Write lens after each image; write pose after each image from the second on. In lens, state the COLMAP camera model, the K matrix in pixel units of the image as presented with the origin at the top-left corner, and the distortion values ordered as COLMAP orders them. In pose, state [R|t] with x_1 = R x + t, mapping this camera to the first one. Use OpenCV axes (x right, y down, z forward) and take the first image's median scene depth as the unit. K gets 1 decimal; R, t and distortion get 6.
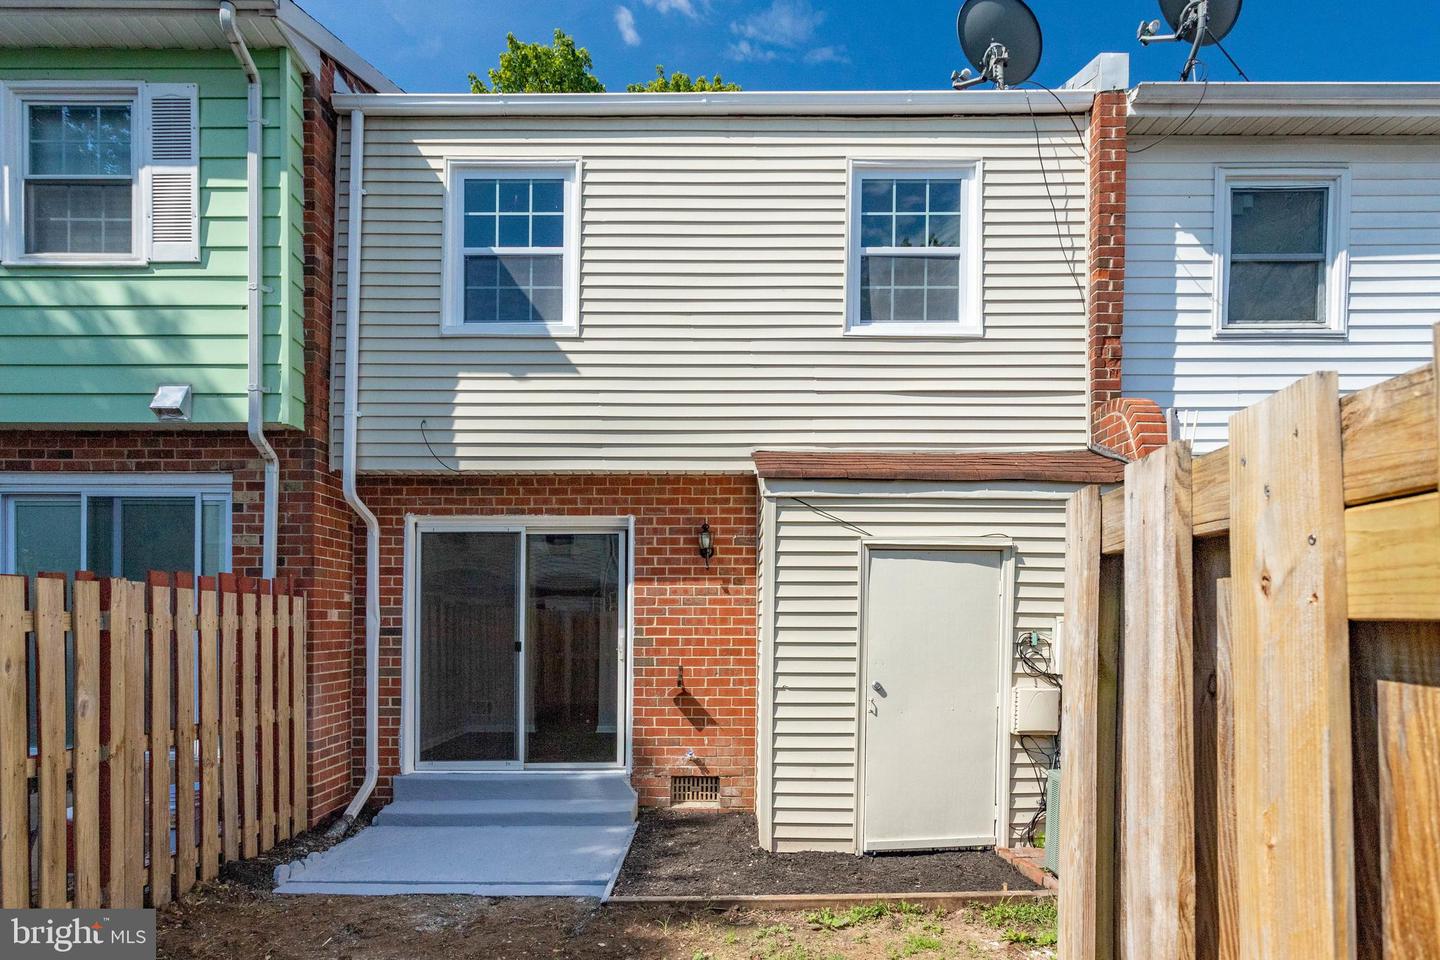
lens RADIAL K [[775.3, 0, 684.6], [0, 775.3, 621.4], [0, 0, 1]] dist [0.002745, 0.002677]
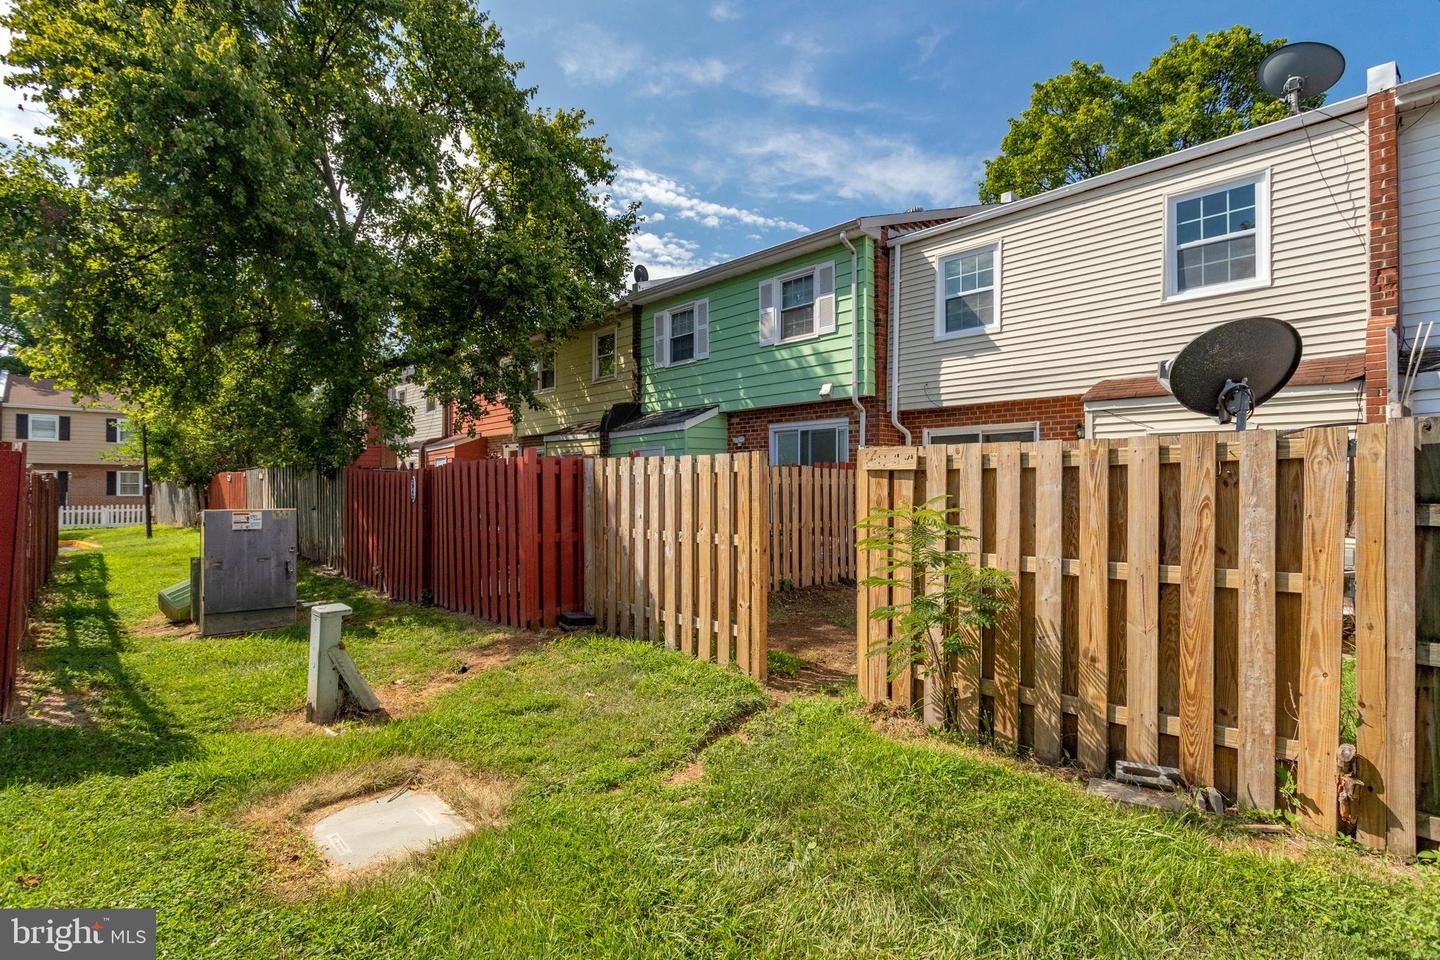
lens RADIAL K [[775.3, 0, 719.2], [0, 775.3, 482.1], [0, 0, 1]] dist [0.002745, 0.002677]
pose [[0.700684, -0.007380, -0.713433, 0.782359], [-0.000425, 0.999942, -0.010761, 0.026543], [0.713471, 0.007843, 0.700641, -0.878665]]
